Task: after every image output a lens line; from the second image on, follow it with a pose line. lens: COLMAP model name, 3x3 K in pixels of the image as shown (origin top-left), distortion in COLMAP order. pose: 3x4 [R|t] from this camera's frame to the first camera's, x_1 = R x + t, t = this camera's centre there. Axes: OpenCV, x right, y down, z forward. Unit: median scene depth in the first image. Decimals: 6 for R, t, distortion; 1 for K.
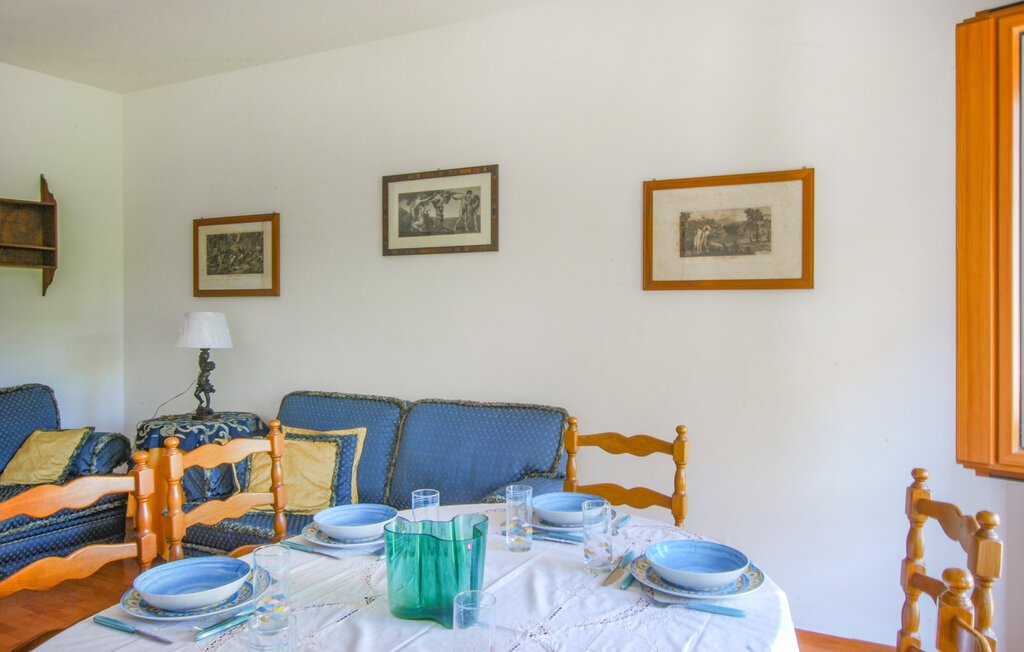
lens RADIAL K [[750.4, 0, 514.5], [0, 750.4, 324.4], [0, 0, 1]] dist [0.008433, 0.022421]
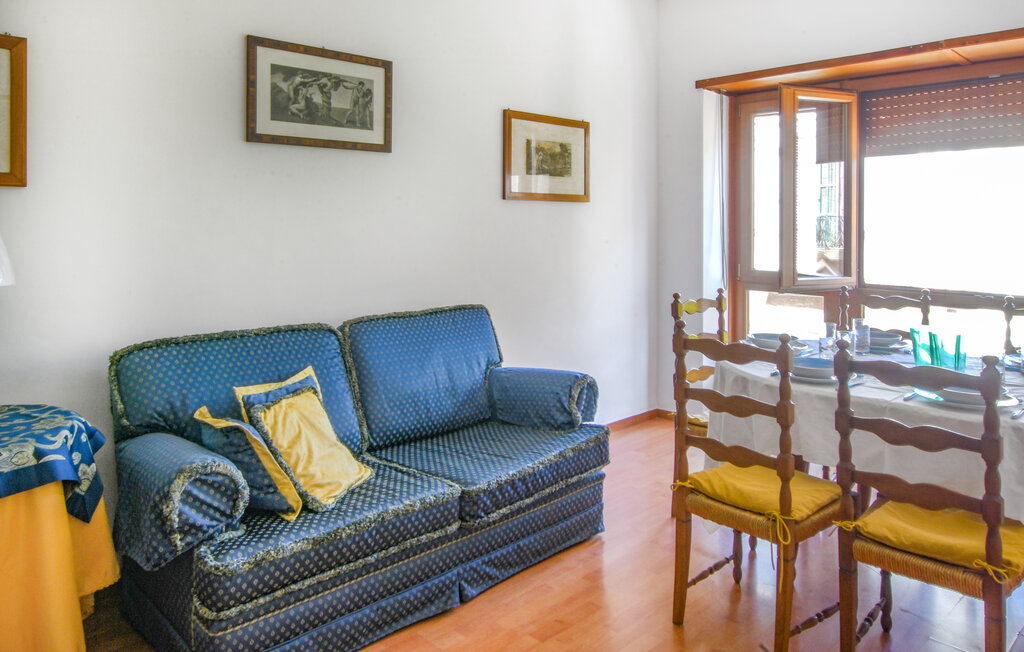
lens RADIAL K [[750.4, 0, 505.8], [0, 750.4, 219.4], [0, 0, 1]] dist [0.008433, 0.022421]
pose [[0.296137, -0.004184, 0.955136, -0.846720], [0.007619, 0.999969, 0.002018, -0.013267], [-0.955115, 0.006679, 0.296160, 0.553255]]
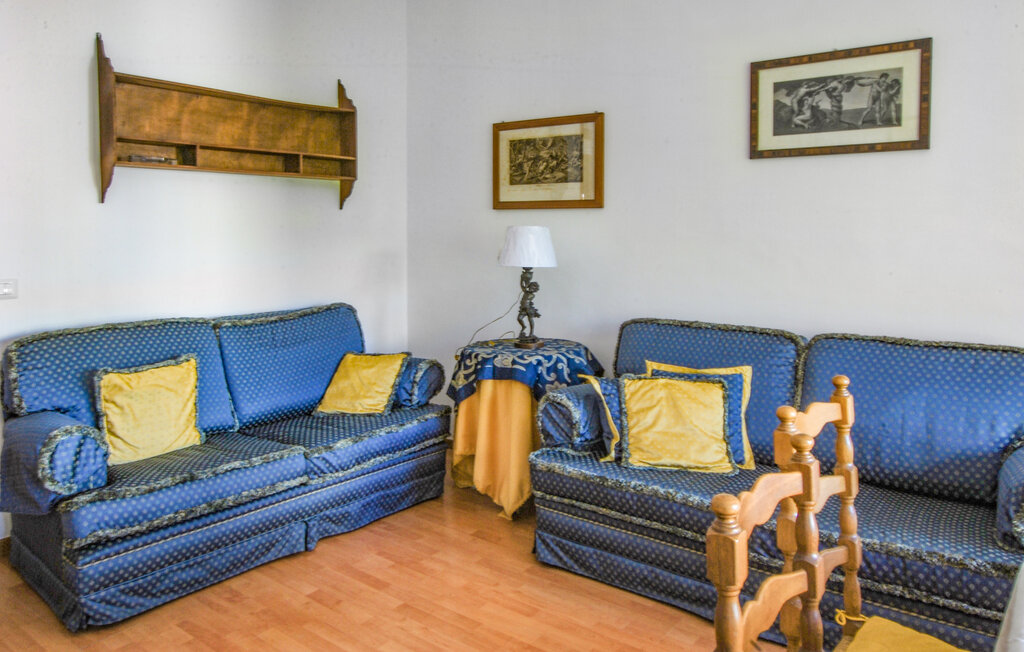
lens RADIAL K [[750.4, 0, 515.1], [0, 750.4, 250.6], [0, 0, 1]] dist [0.008433, 0.022421]
pose [[0.986053, 0.003843, -0.166384, -0.304387], [-0.000575, 0.999806, 0.019682, -0.005695], [0.166428, -0.019312, 0.985865, 0.137440]]
